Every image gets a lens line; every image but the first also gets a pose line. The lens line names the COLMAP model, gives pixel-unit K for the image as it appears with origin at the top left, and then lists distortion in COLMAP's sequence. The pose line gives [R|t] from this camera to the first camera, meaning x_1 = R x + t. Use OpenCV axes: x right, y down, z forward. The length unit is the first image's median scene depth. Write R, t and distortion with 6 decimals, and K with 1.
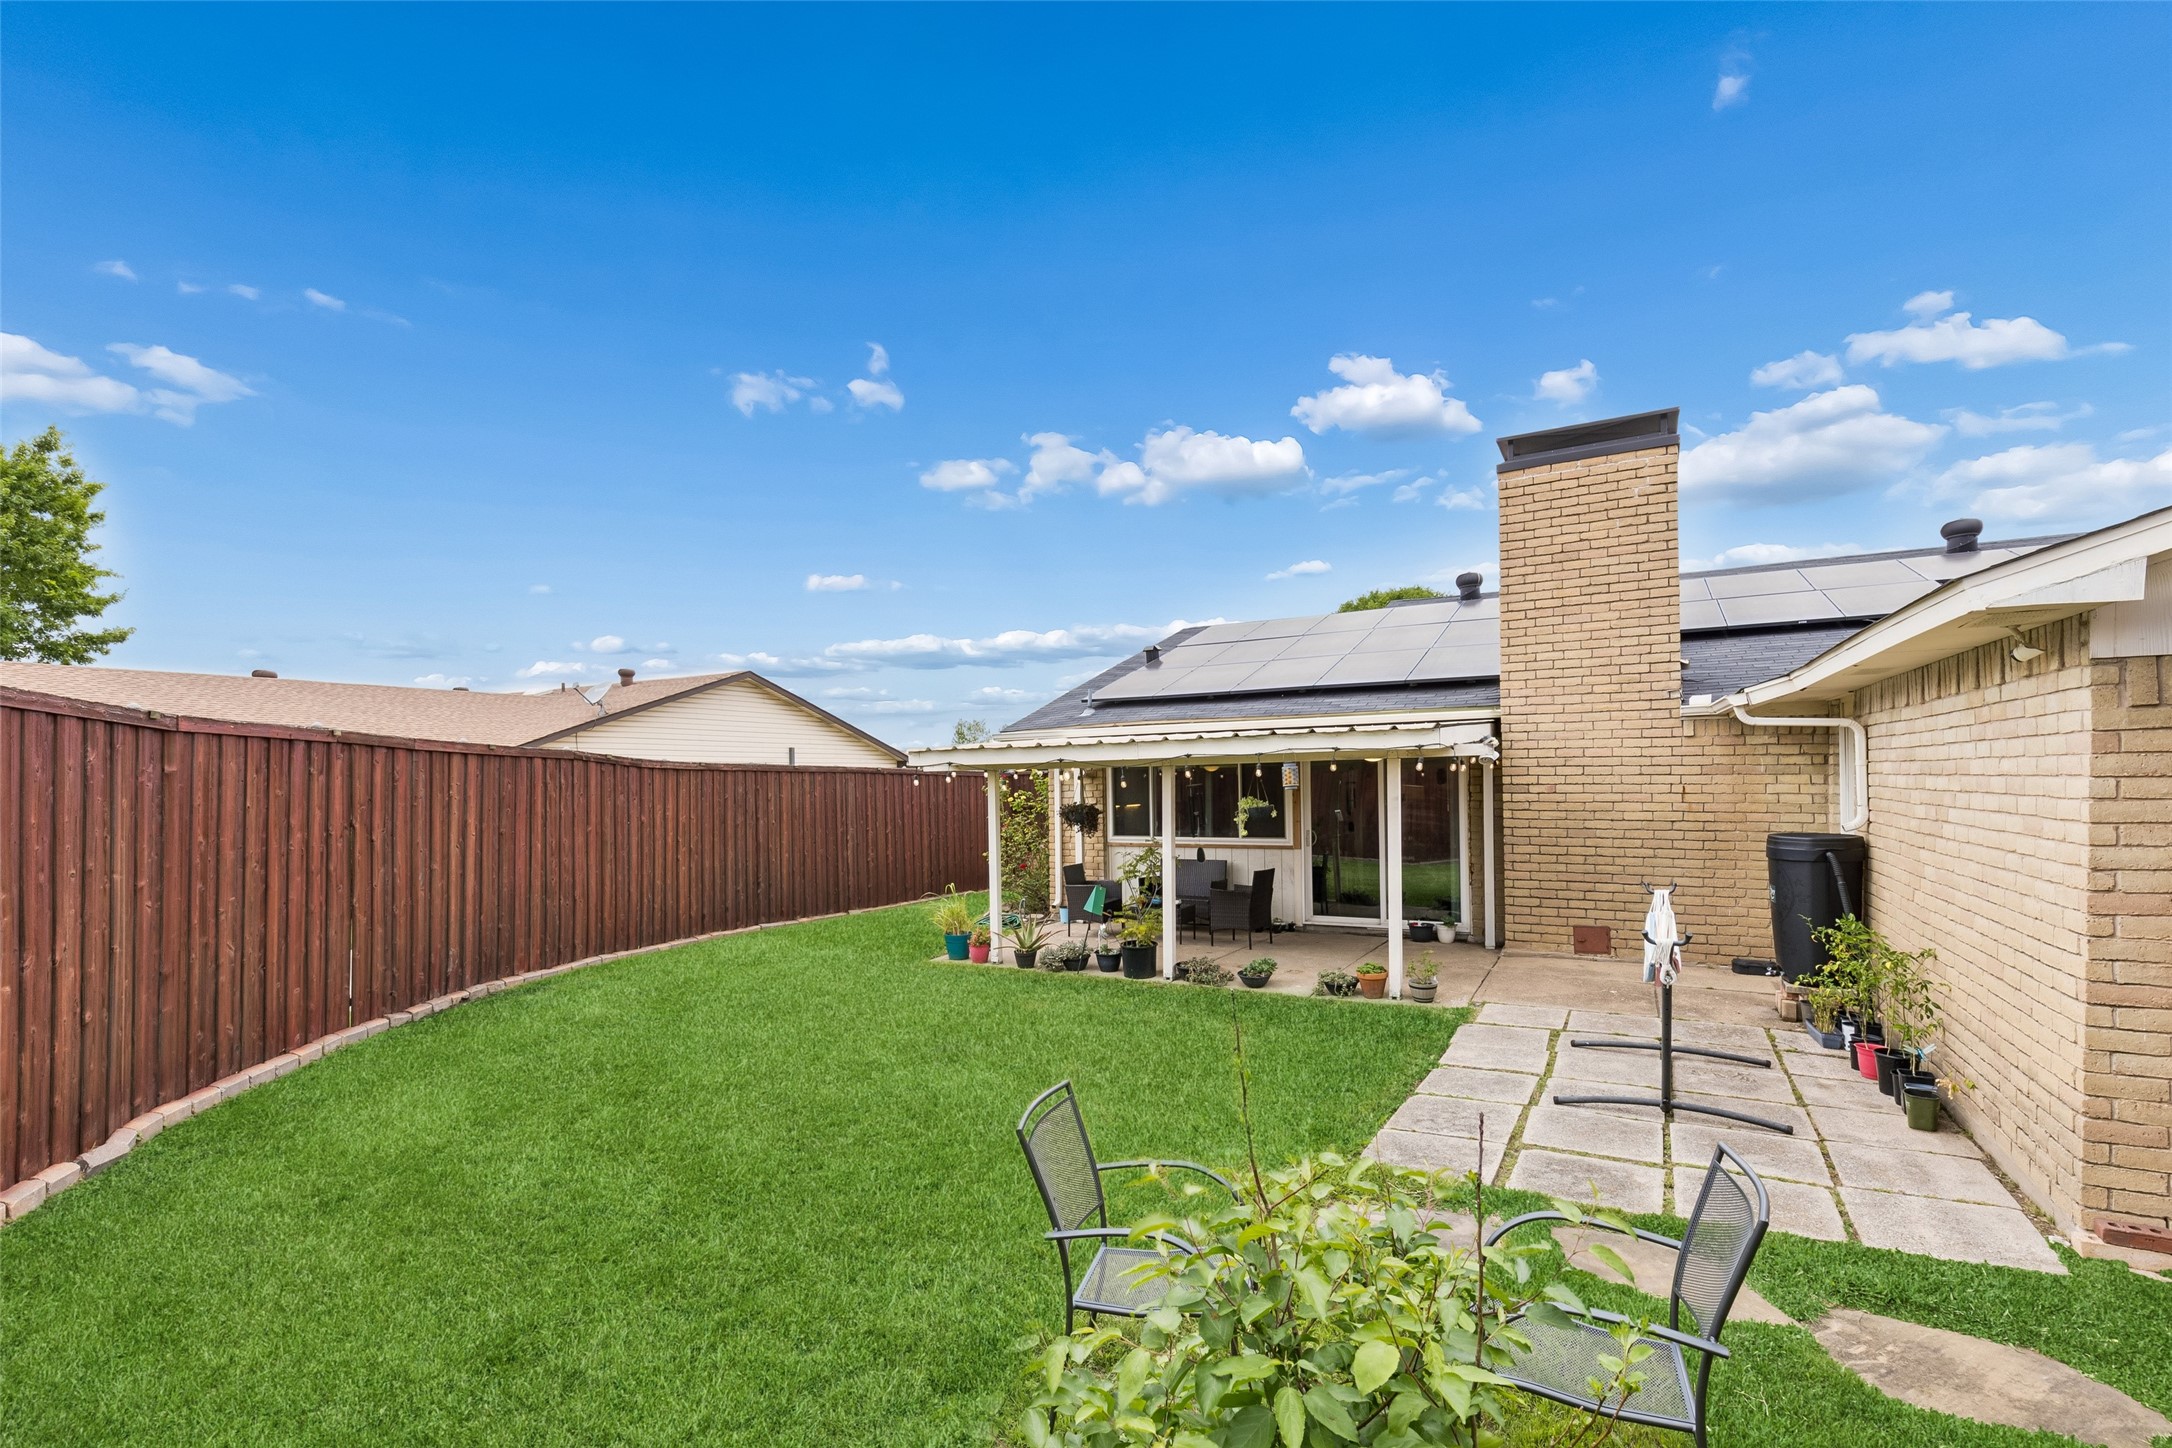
lens RADIAL K [[979.9, 0, 1077.1], [0, 979.9, 724.0], [0, 0, 1]] dist [0.005802, 0.000093]
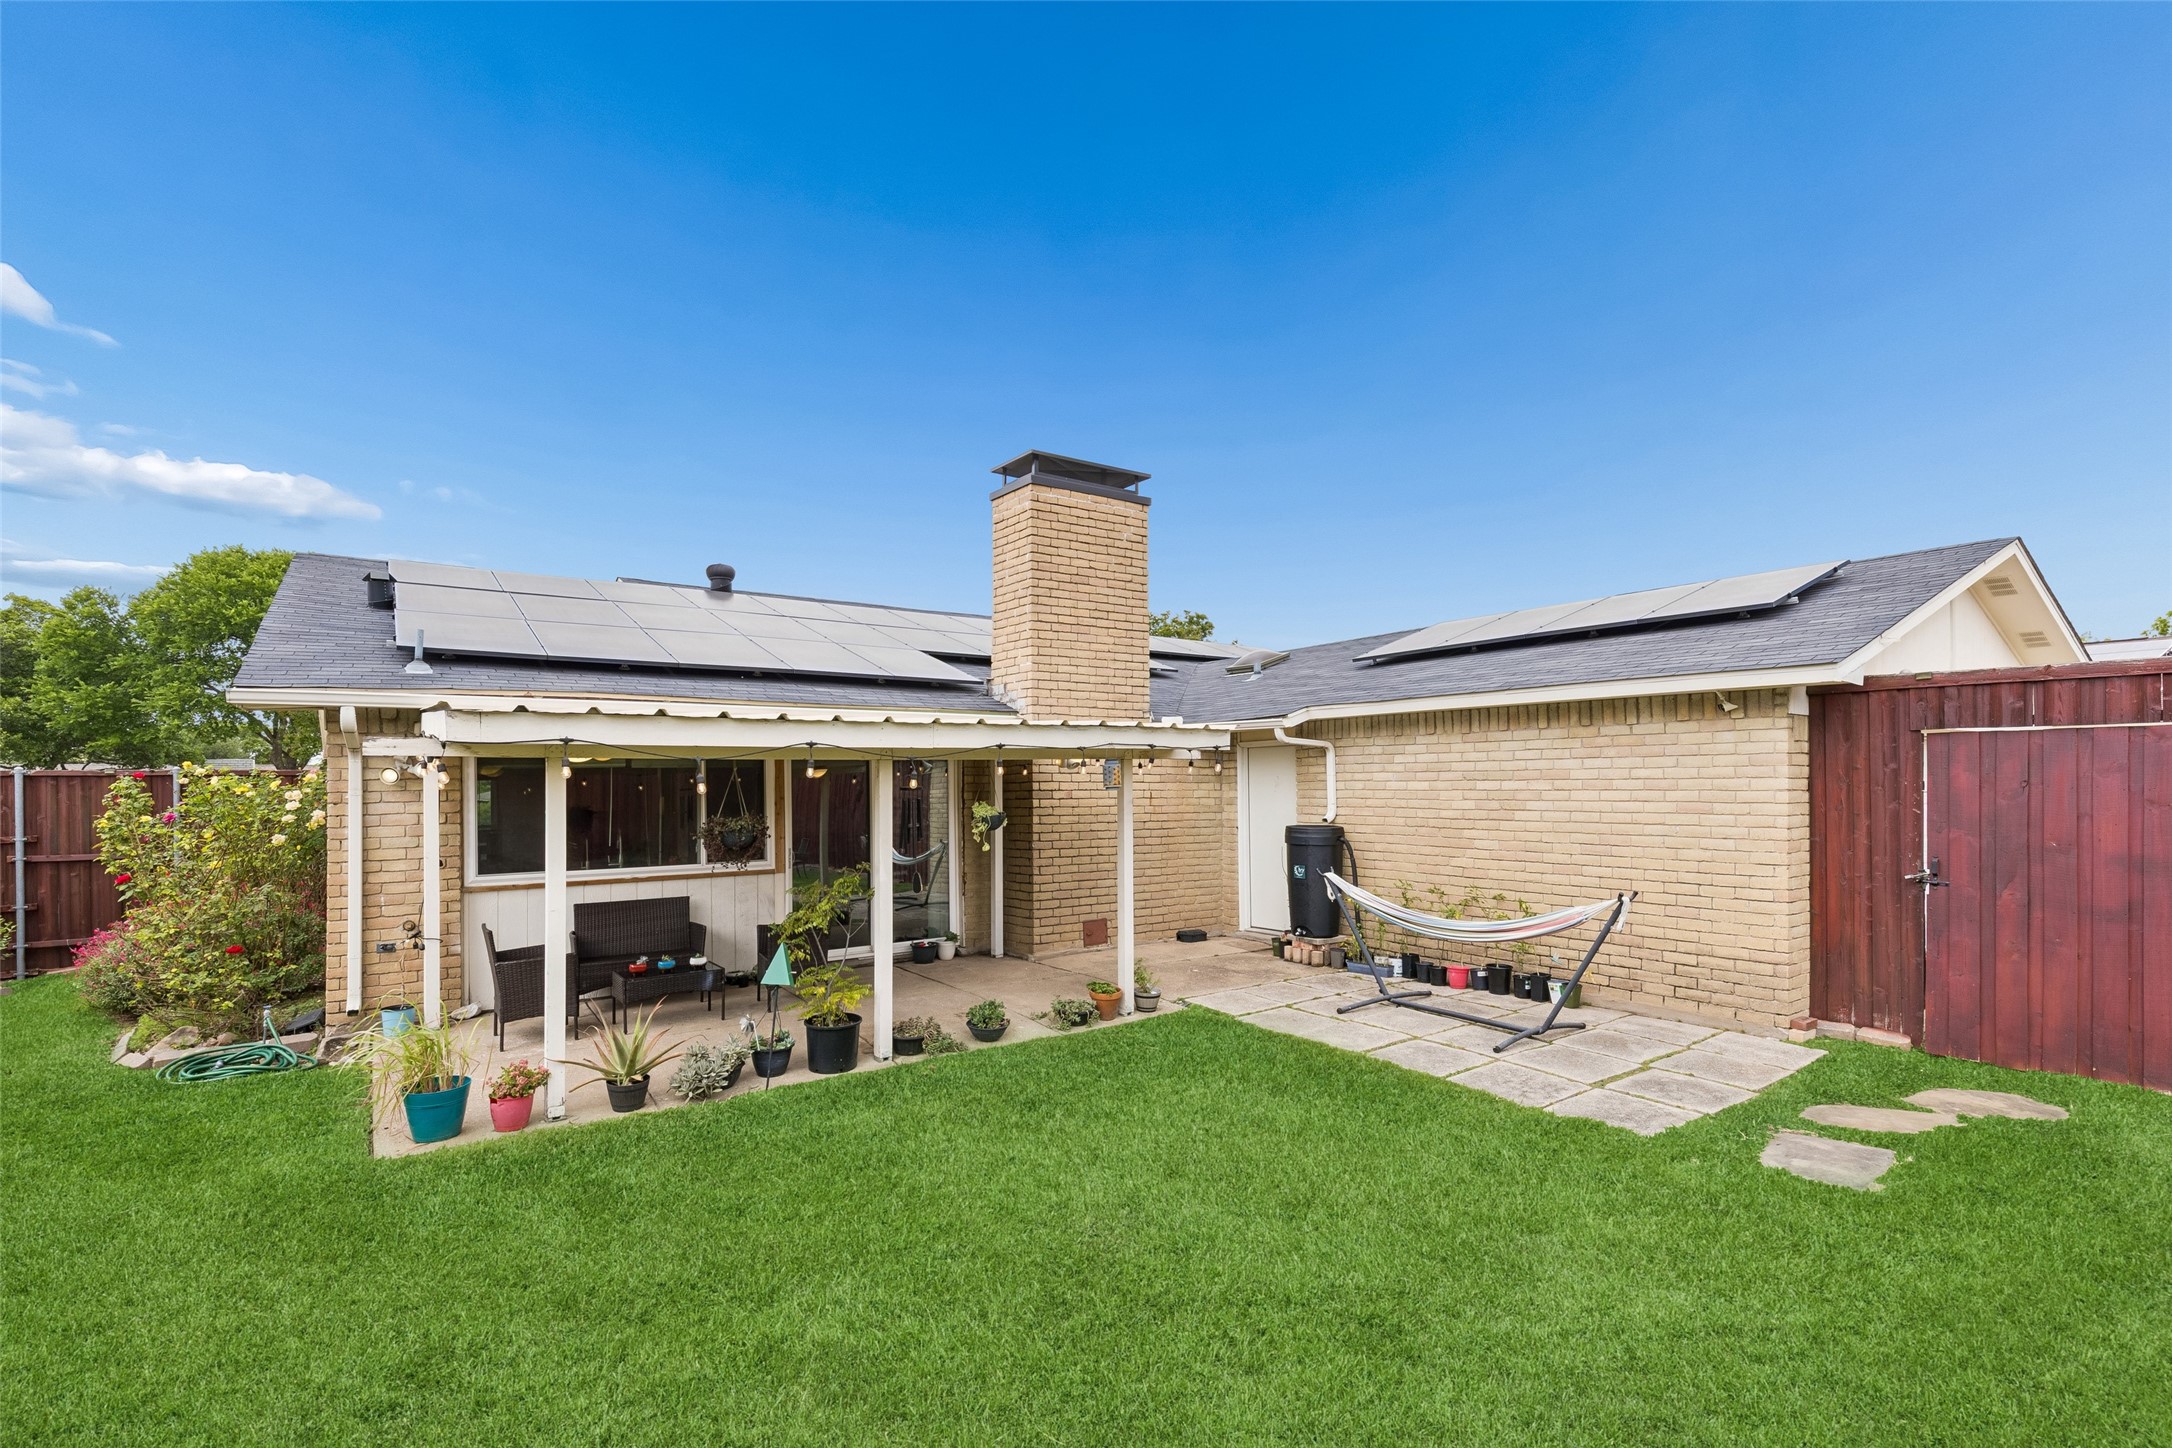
lens RADIAL K [[971.8, 0, 1078.1], [0, 971.8, 734.2], [0, 0, 1]] dist [0.006977, -0.000033]
pose [[0.446972, 0.057949, 0.892669, -0.449242], [-0.049892, 0.997961, -0.039803, 0.042110], [-0.893156, -0.026746, 0.448952, 0.519863]]
